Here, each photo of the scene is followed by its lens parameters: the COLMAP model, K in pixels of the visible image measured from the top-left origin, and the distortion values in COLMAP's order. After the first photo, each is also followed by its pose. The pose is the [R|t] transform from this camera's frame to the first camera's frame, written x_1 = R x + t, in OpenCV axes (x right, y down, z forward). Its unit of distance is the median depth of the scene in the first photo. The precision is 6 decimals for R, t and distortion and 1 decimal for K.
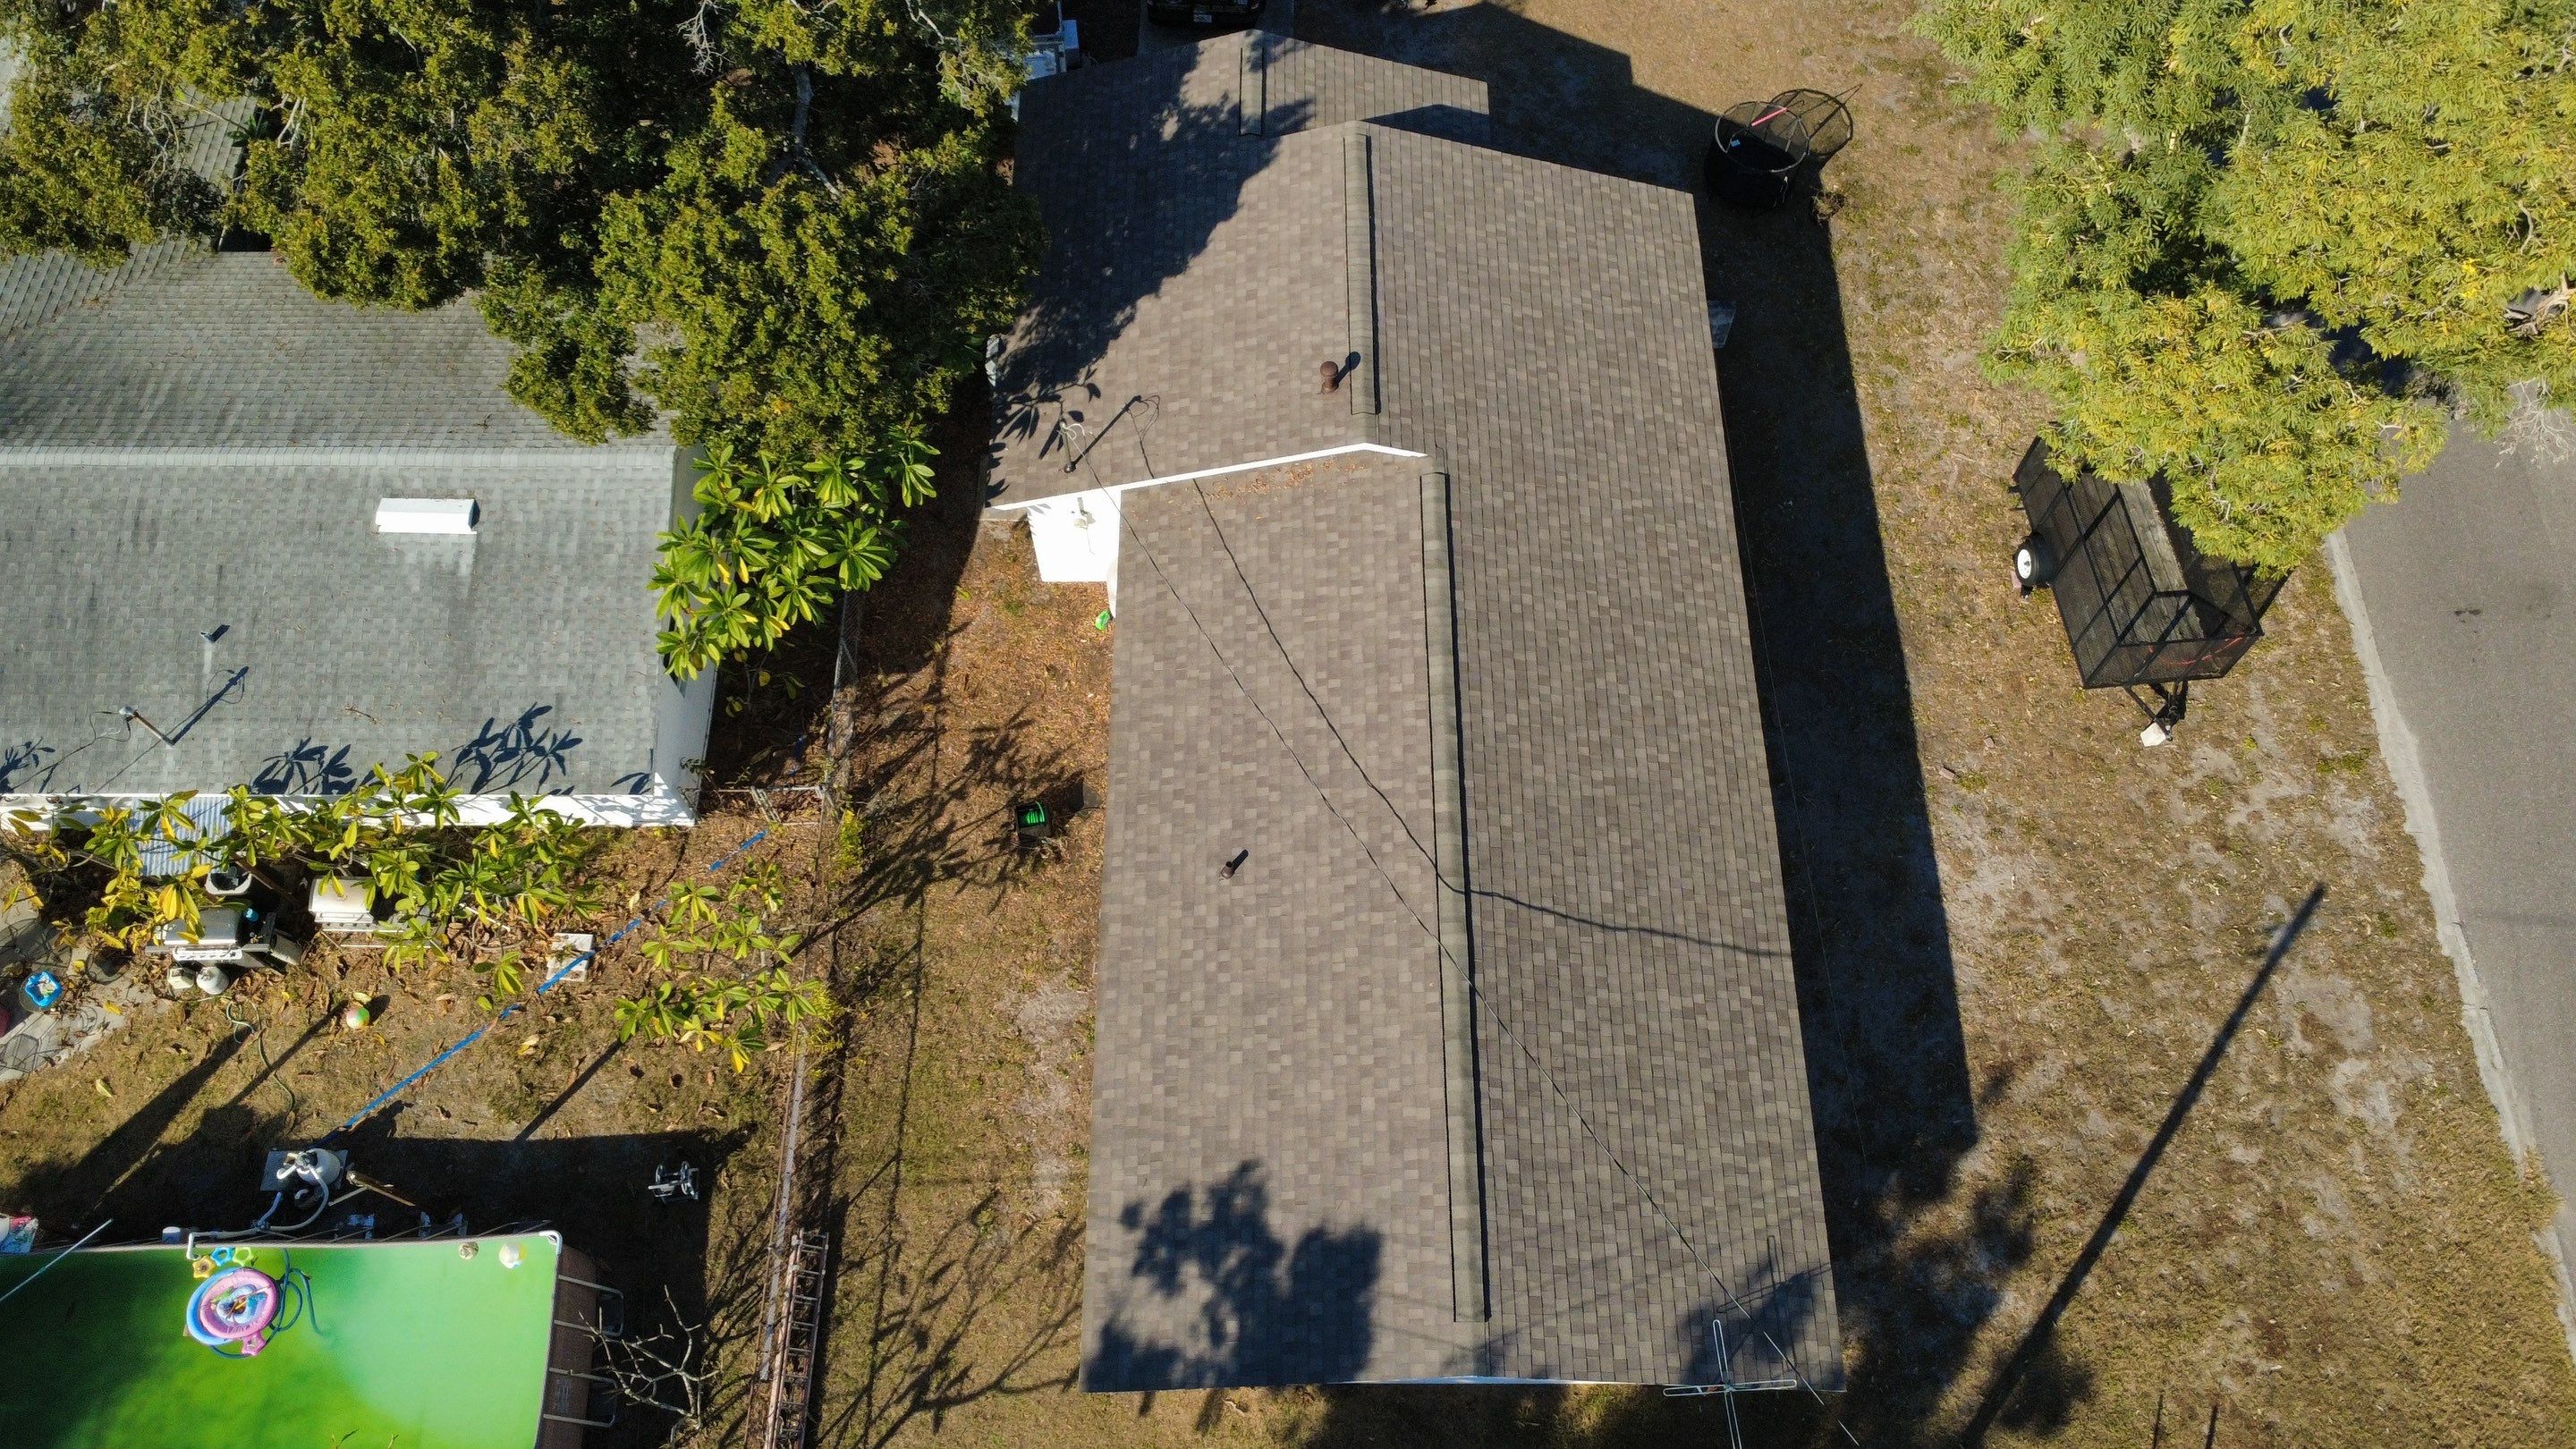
lens RADIAL K [[1871.2, 0, 1281.2], [0, 1871.2, 723.2], [0, 0, 1]] dist [0.000319, 0.001920]
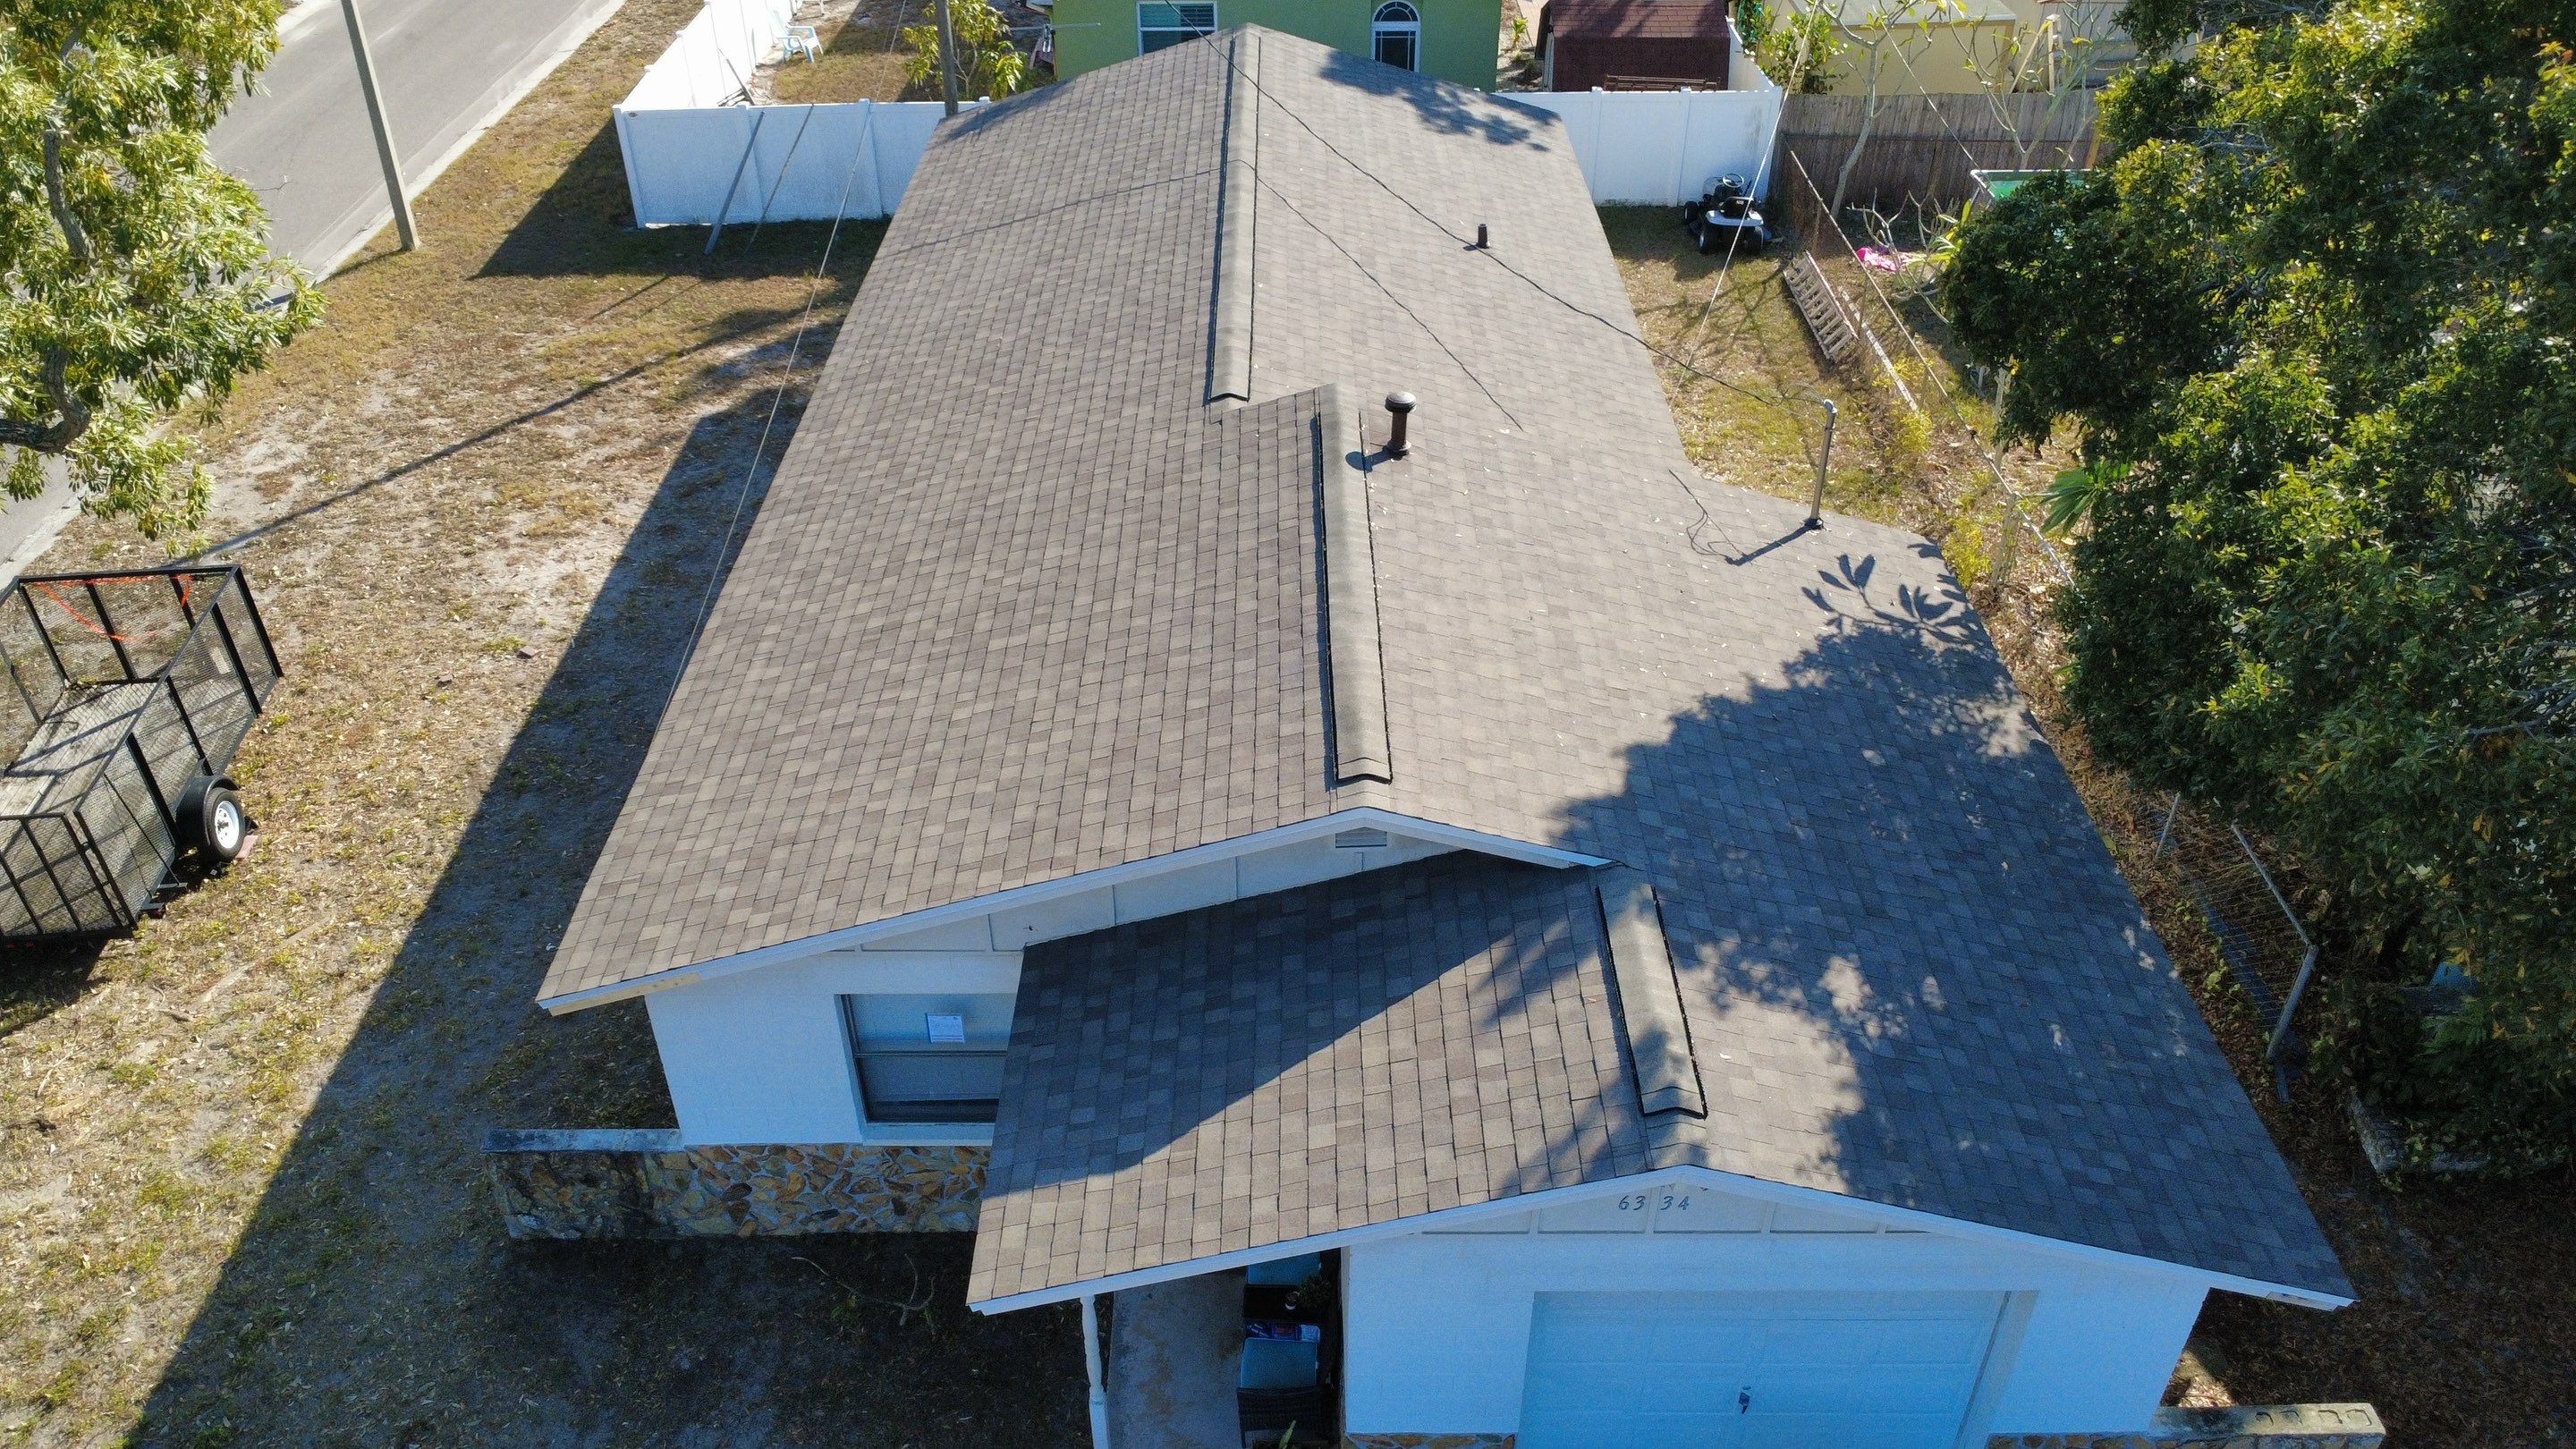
lens RADIAL K [[1871.2, 0, 1277.1], [0, 1871.2, 745.1], [0, 0, 1]] dist [0.000319, 0.001920]
pose [[-0.999977, 0.003798, 0.005687, 0.061375], [0.004979, -0.165689, 0.986165, -0.778080], [0.004688, 0.986171, 0.165666, 1.004061]]
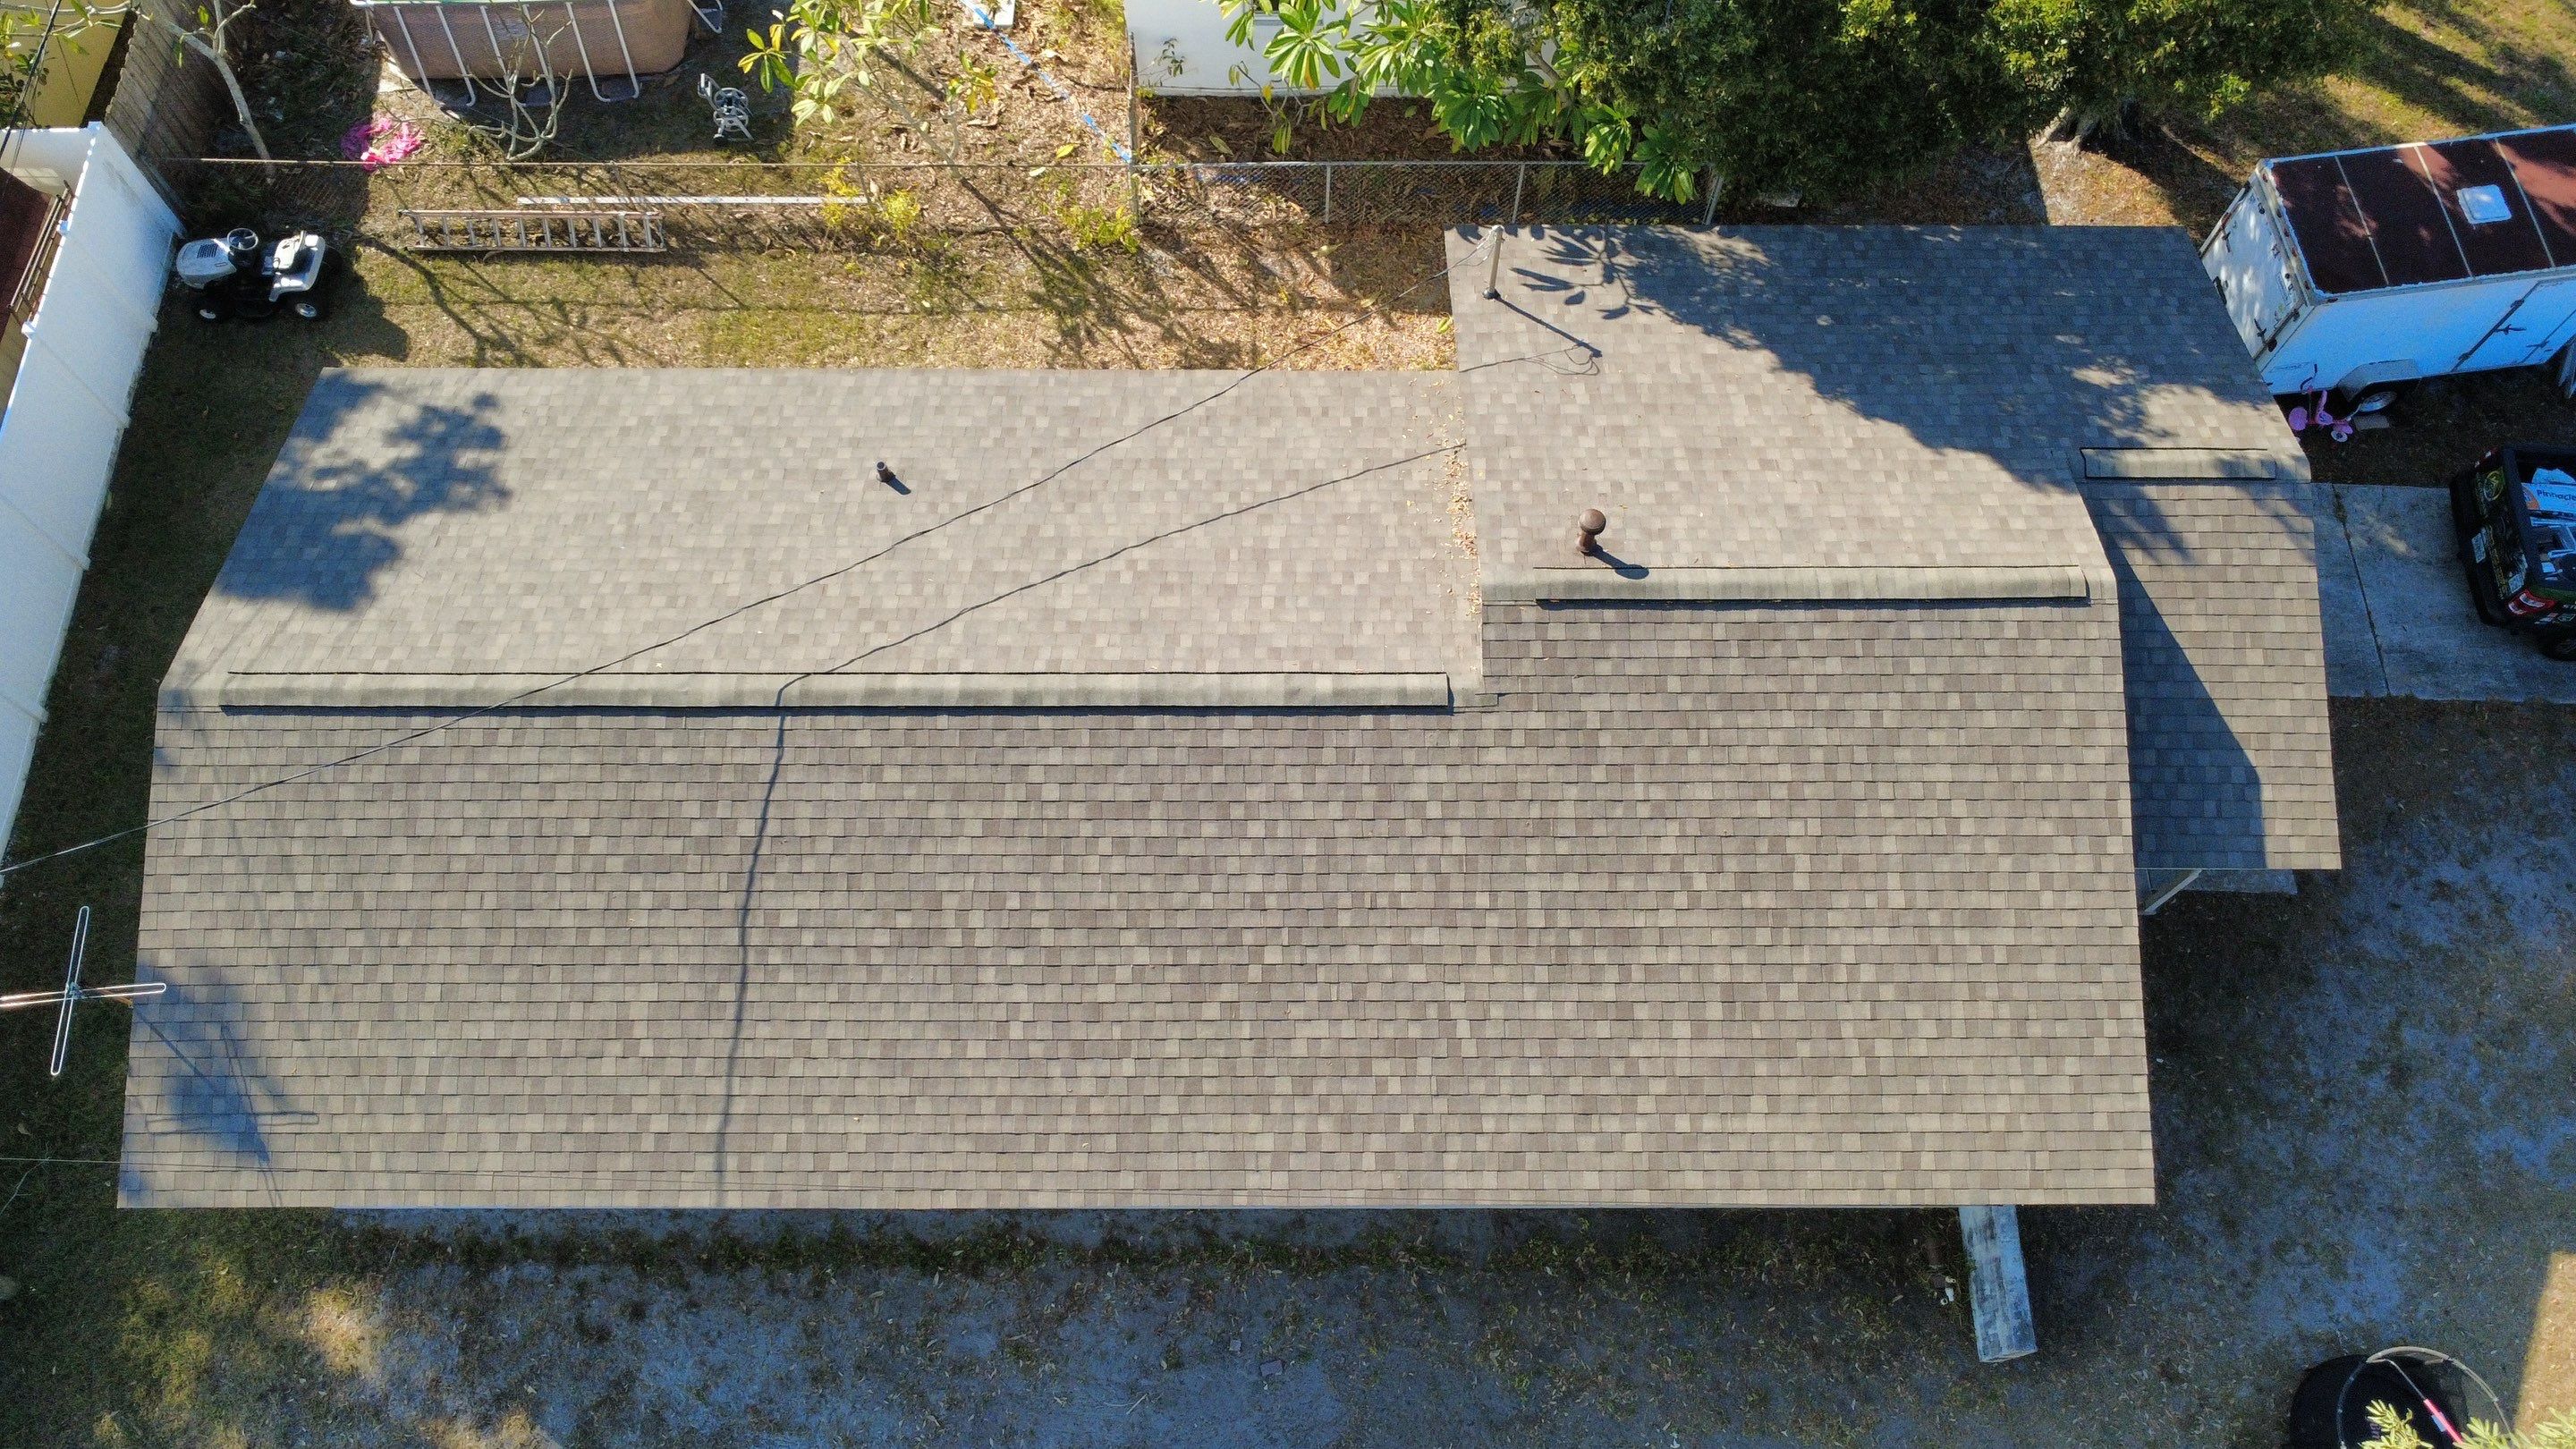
lens RADIAL K [[1871.2, 0, 1287.9], [0, 1871.2, 723.7], [0, 0, 1]] dist [0.000319, 0.001920]
pose [[0.002003, 0.911615, -0.411041, 0.364621], [-0.895566, 0.184518, 0.404864, -0.347649], [0.444924, 0.367304, 0.816780, 0.429867]]
